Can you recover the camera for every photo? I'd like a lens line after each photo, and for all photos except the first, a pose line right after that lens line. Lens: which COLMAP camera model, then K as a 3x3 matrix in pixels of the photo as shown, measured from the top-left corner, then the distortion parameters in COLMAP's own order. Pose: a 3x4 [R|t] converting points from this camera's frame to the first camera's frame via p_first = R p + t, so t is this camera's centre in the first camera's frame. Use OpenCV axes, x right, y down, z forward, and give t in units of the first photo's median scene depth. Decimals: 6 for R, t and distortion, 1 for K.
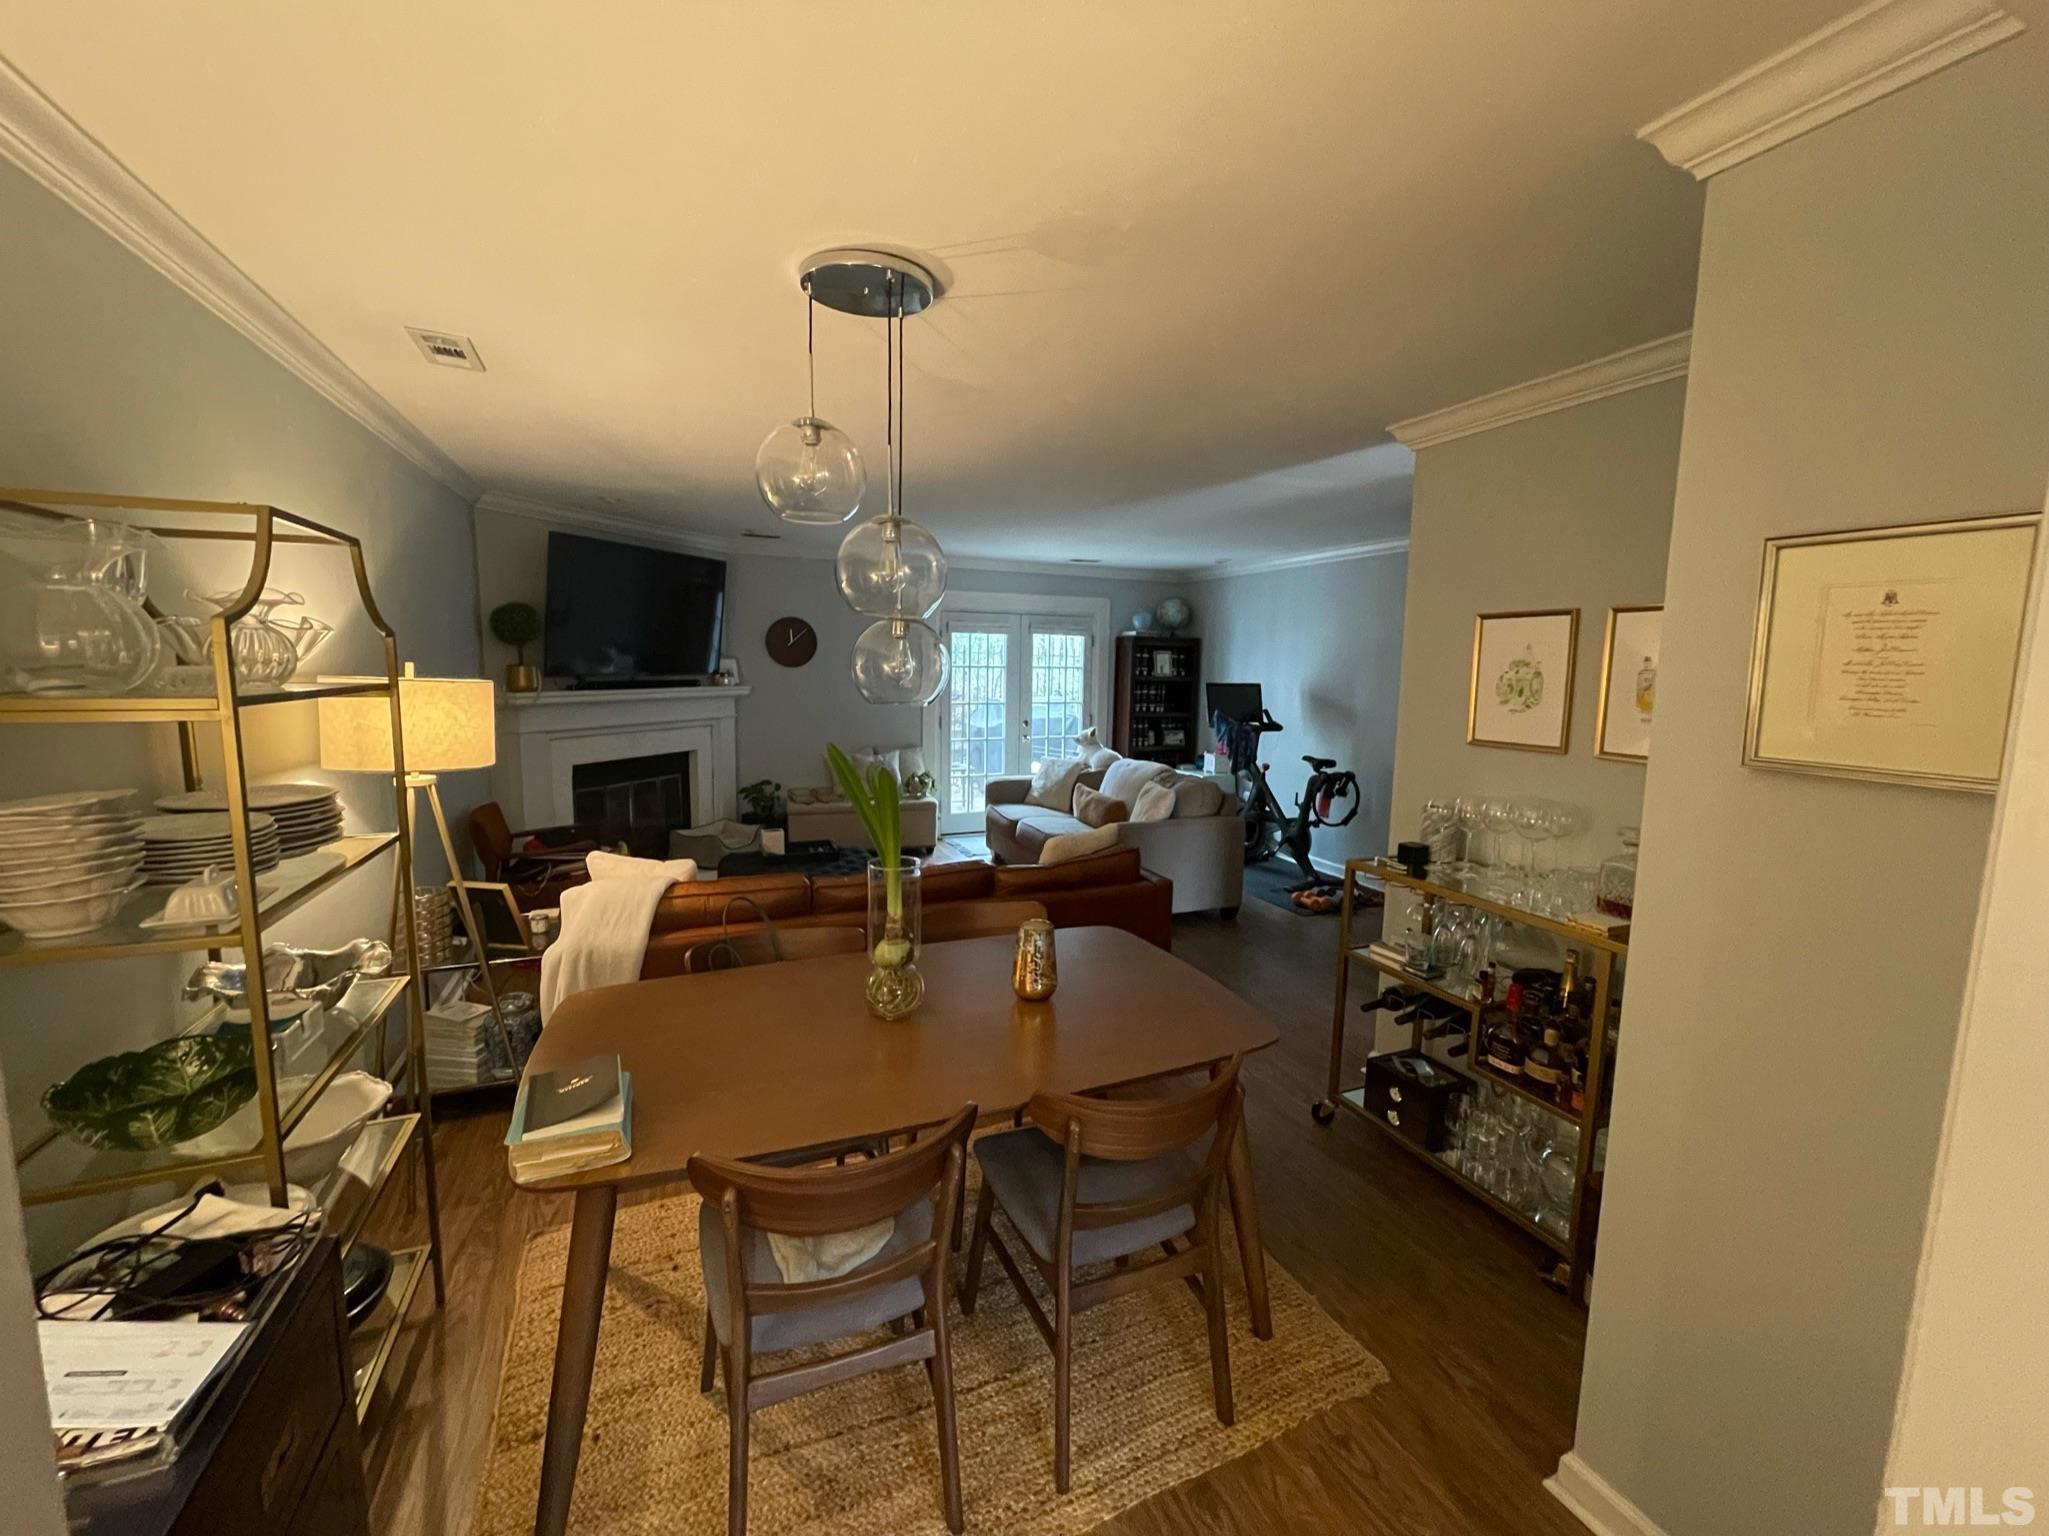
lens RADIAL K [[823.2, 0, 1023.6], [0, 823.2, 763.3], [0, 0, 1]] dist [0.001632, 0.000197]
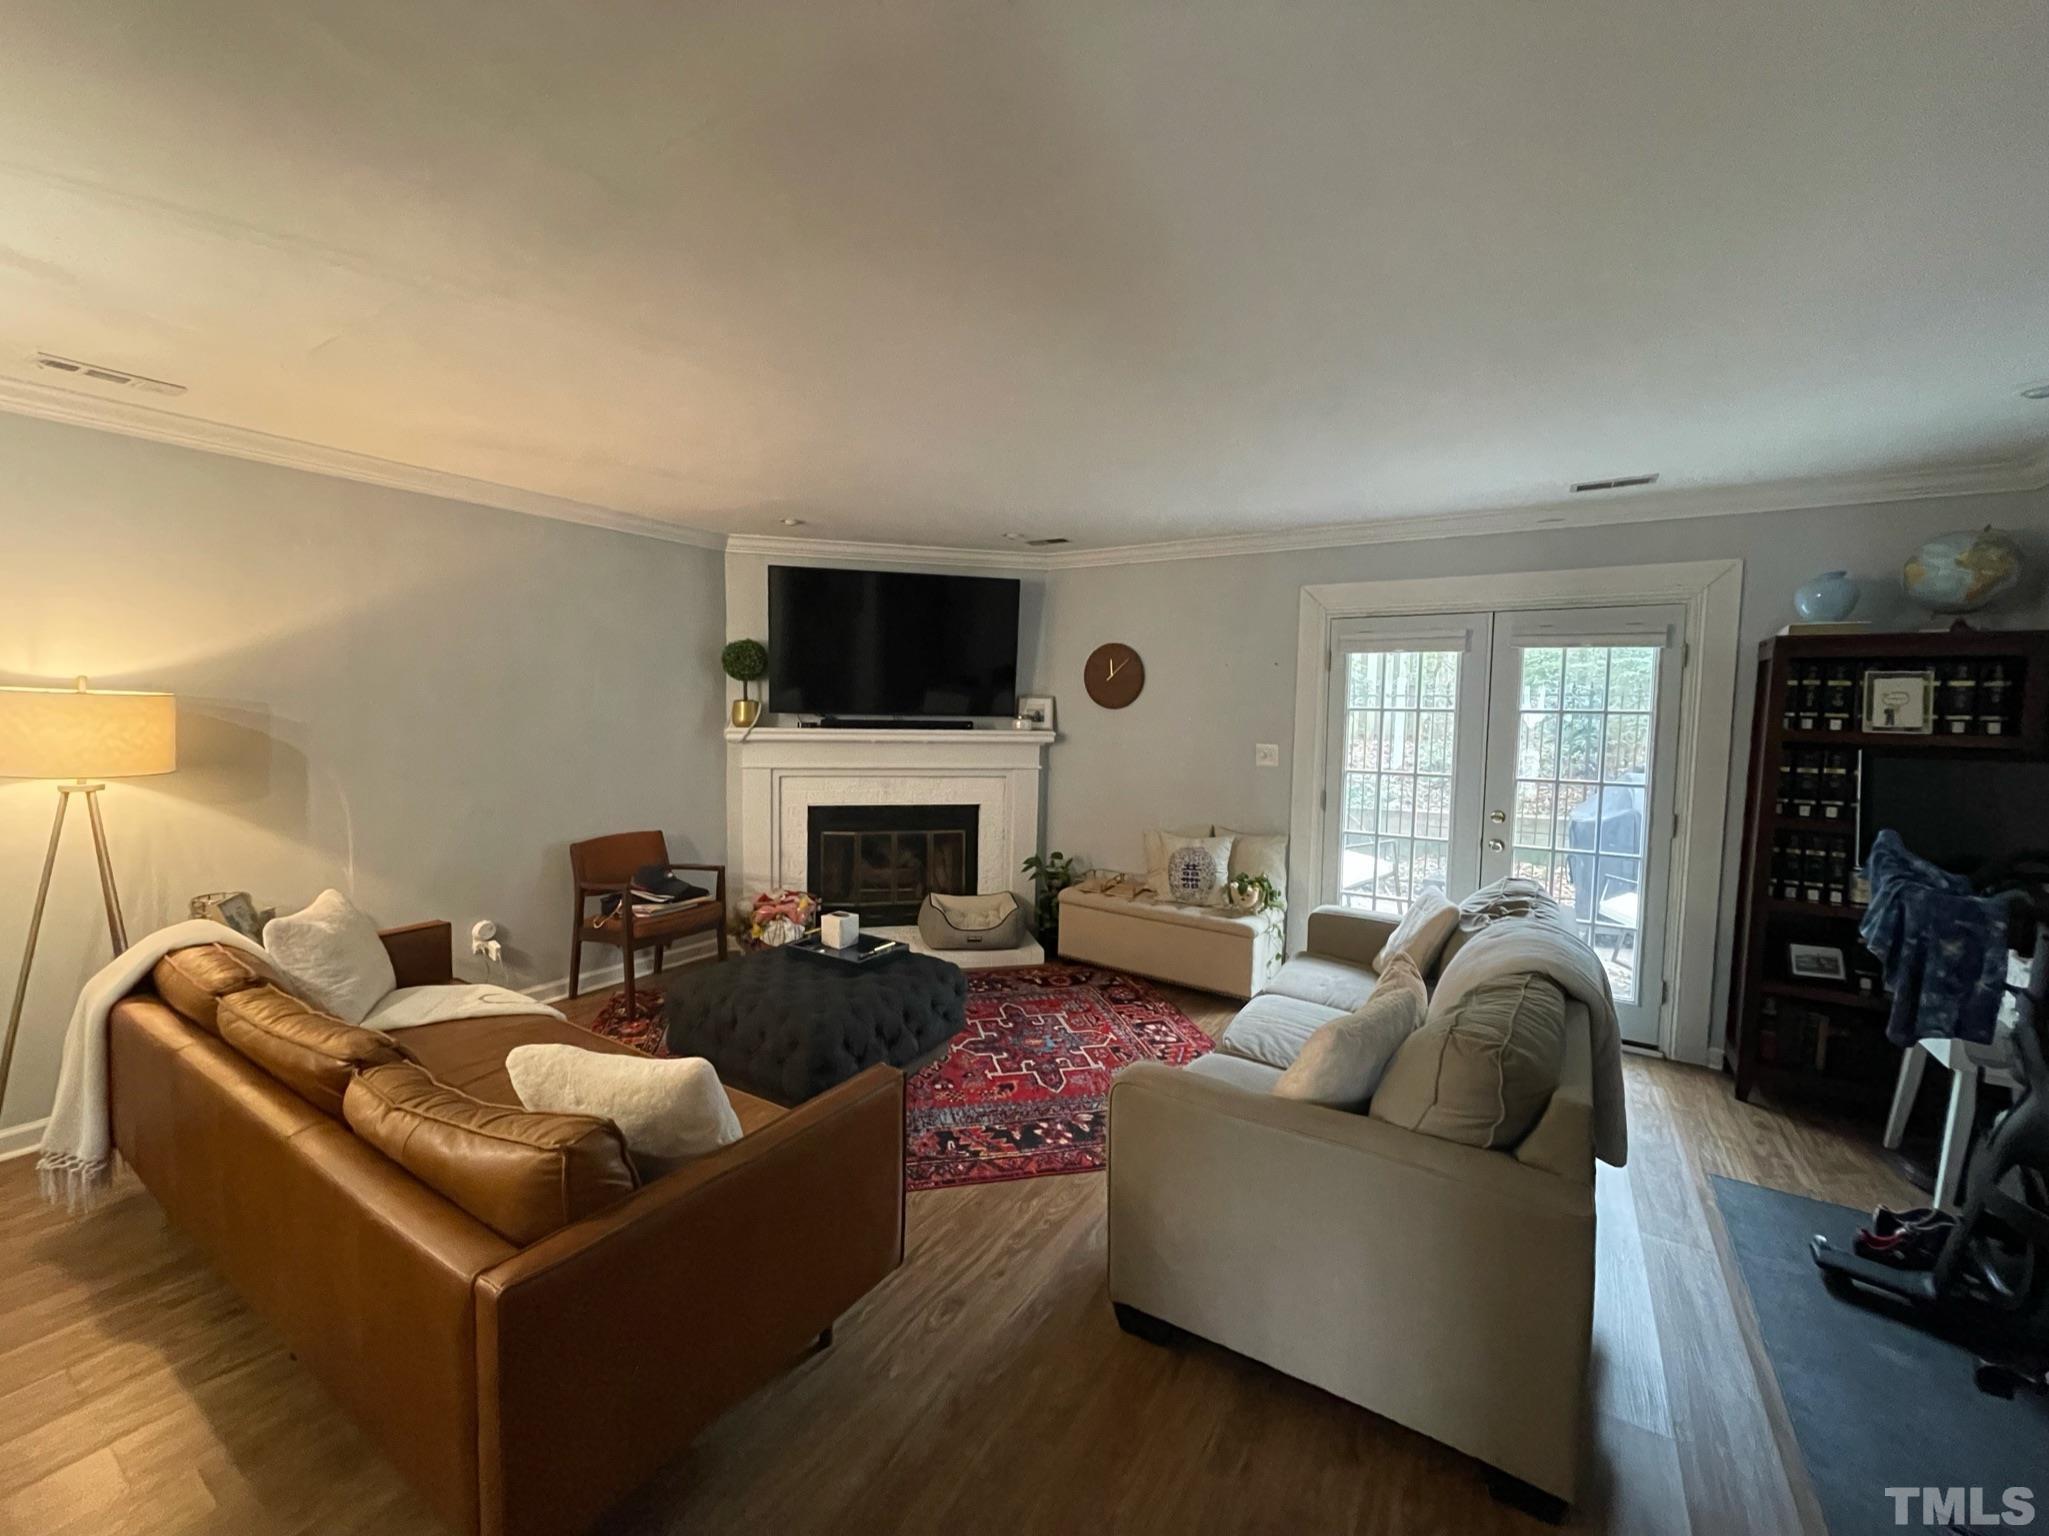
lens RADIAL K [[823.2, 0, 1024.8], [0, 823.2, 764.5], [0, 0, 1]] dist [0.001632, 0.000197]
pose [[0.571472, 0.051613, -0.818997, 0.270788], [-0.109812, 0.993854, -0.013991, -0.042663], [0.813241, 0.097931, 0.573627, 0.465155]]
